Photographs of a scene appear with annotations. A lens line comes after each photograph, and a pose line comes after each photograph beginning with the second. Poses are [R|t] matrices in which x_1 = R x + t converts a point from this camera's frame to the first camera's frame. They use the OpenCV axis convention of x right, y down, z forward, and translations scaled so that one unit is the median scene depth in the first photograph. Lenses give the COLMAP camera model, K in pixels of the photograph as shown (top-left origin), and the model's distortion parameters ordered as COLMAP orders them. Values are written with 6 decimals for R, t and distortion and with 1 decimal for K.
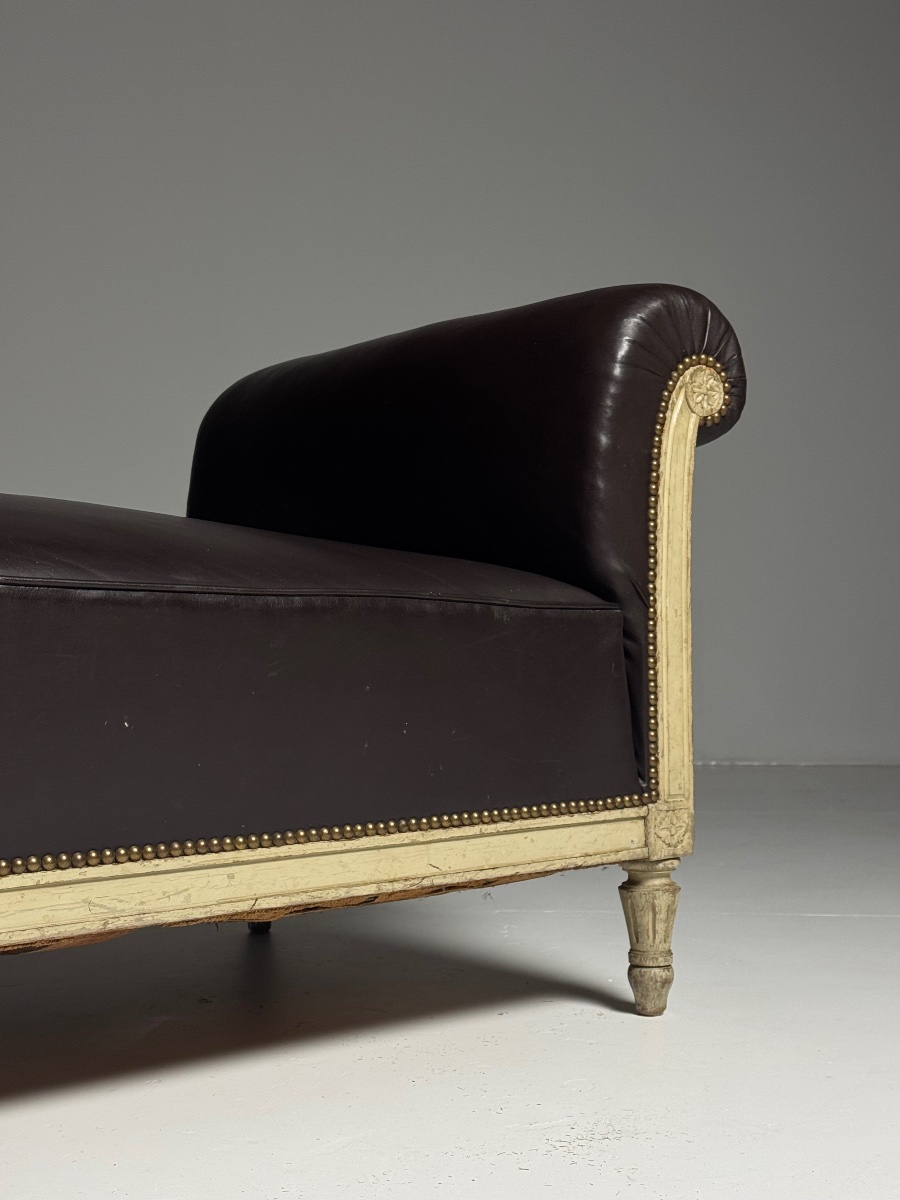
lens RADIAL K [[1847.5, 0, 450.0], [0, 1847.5, 600.0], [0, 0, 1]] dist [0.004732, 0.008302]
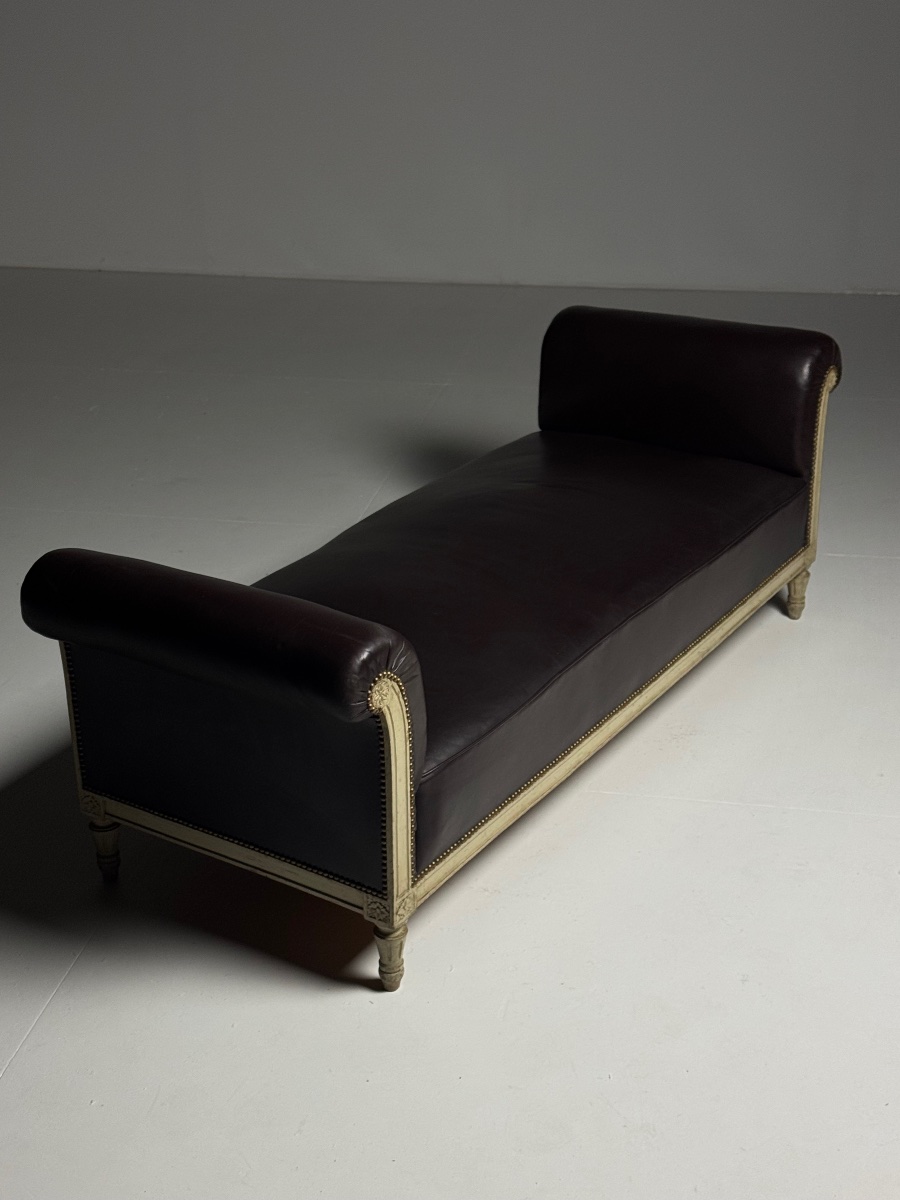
lens RADIAL K [[1842.7, 0, 450.0], [0, 1842.7, 600.0], [0, 0, 1]] dist [0.205748, -0.031592]
pose [[0.951366, -0.130347, 0.279126, -1.072523], [0.003758, 0.910916, 0.412576, -0.874078], [-0.308039, -0.391462, 0.867104, -1.086210]]
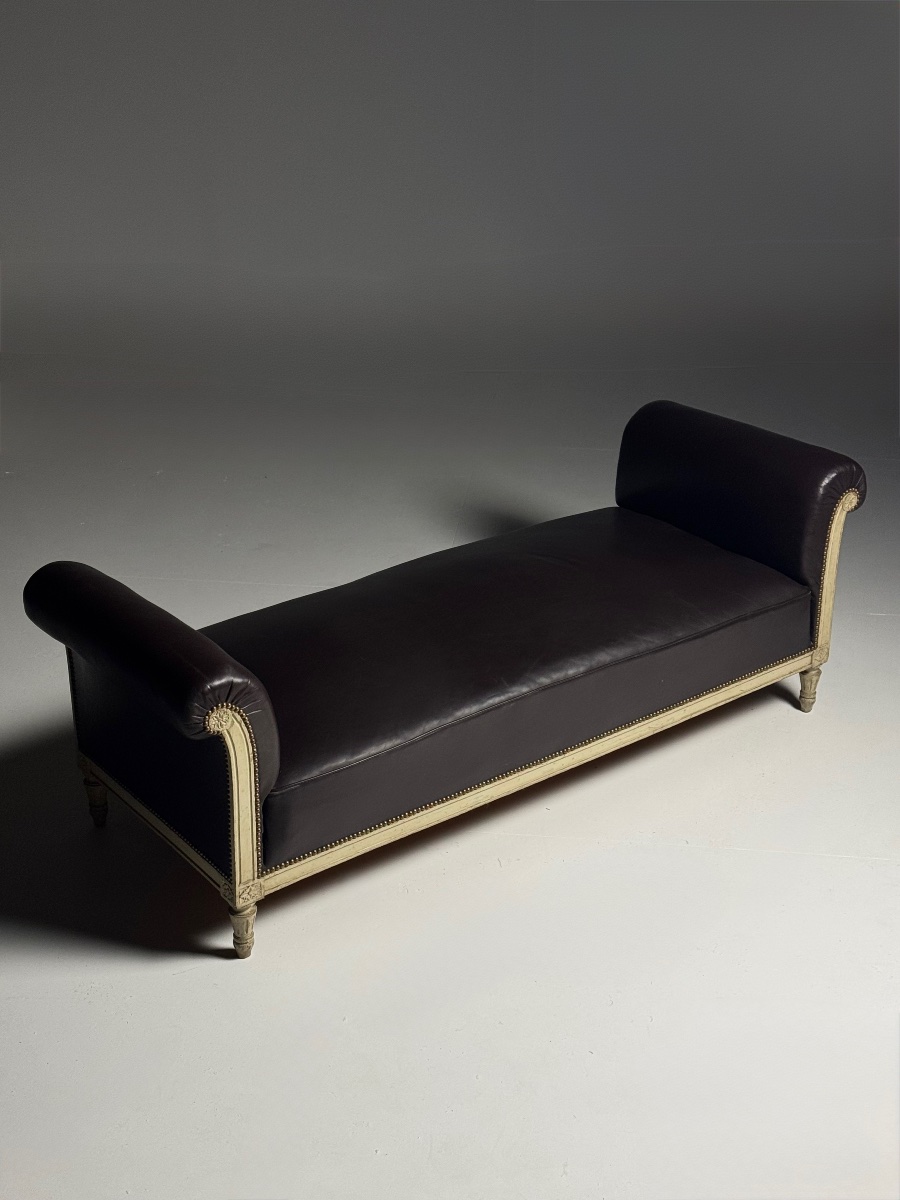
lens RADIAL K [[1783.9, 0, 450.0], [0, 1783.9, 600.0], [0, 0, 1]] dist [0.176306, 0.024014]
pose [[0.999562, 0.022586, -0.019109, -0.384344], [-0.012212, 0.903287, 0.428863, -1.096957], [0.026948, -0.428441, 0.903168, -1.407017]]
